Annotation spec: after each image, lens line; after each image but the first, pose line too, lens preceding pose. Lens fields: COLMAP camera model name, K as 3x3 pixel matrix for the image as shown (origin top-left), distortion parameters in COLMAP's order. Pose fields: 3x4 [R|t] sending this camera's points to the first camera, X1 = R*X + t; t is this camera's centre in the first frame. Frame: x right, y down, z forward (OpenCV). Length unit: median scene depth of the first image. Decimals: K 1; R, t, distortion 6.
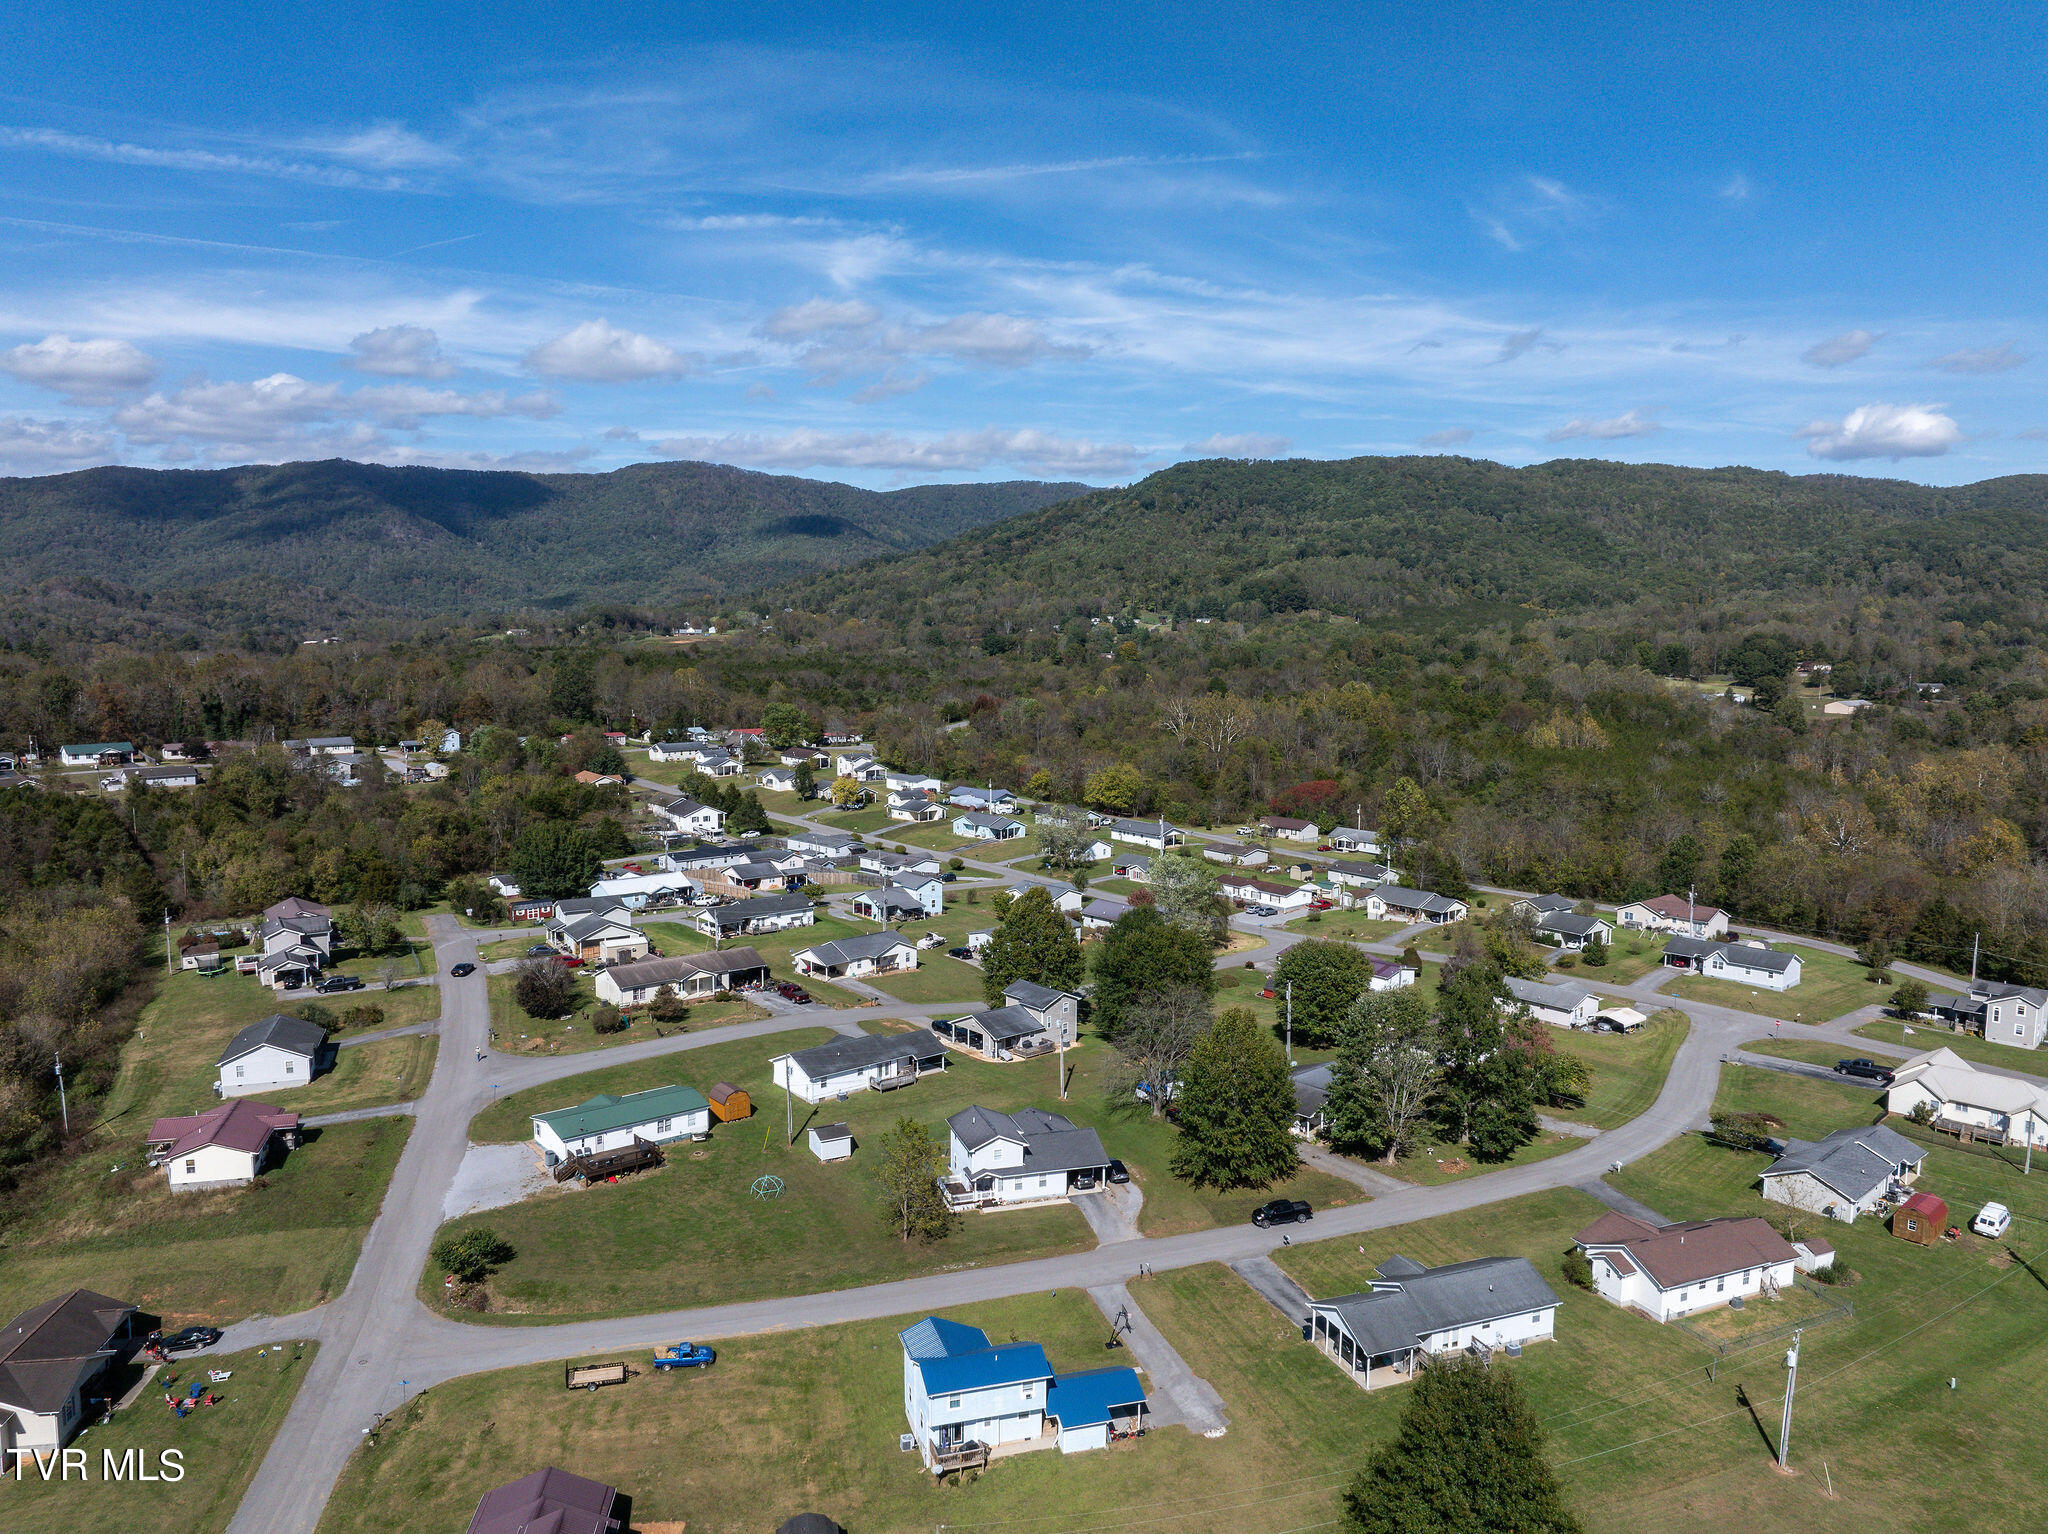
lens RADIAL K [[1536.1, 0, 1024.0], [0, 1536.1, 767.0], [0, 0, 1]] dist [-0.050328, 0.003770]
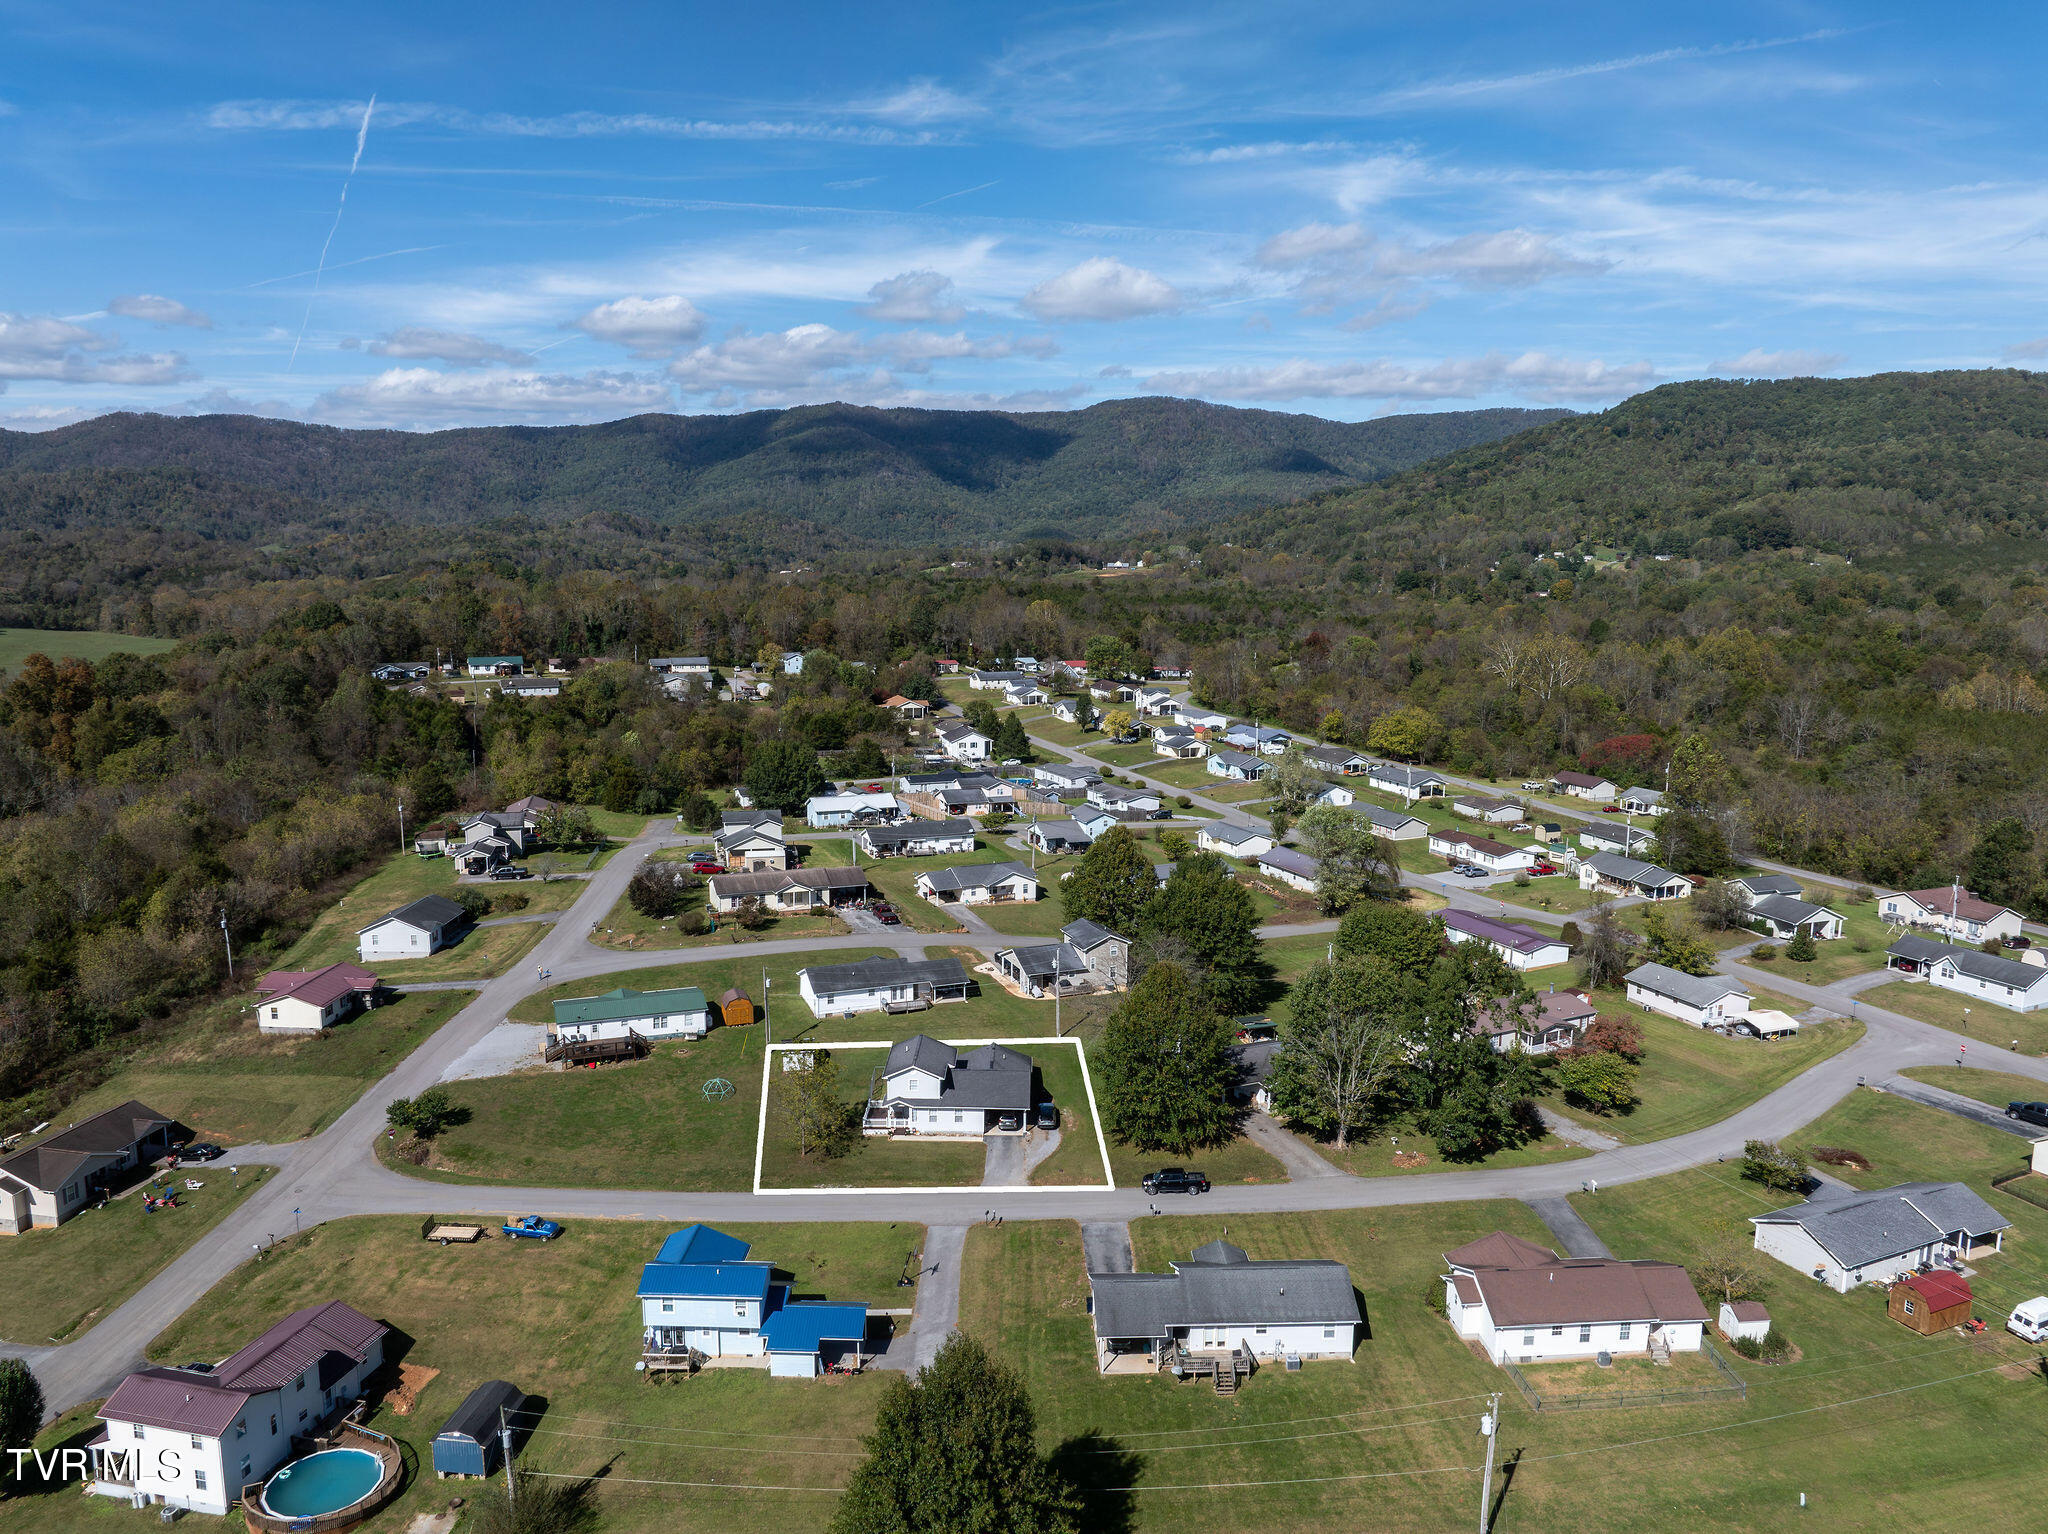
lens RADIAL K [[1536.1, 0, 1024.0], [0, 1536.1, 767.0], [0, 0, 1]] dist [-0.050328, 0.003770]
pose [[0.940830, 0.050125, -0.335150, 0.282960], [-0.036207, 0.998208, 0.047652, -0.003086], [0.336938, -0.032698, 0.940959, 0.067652]]
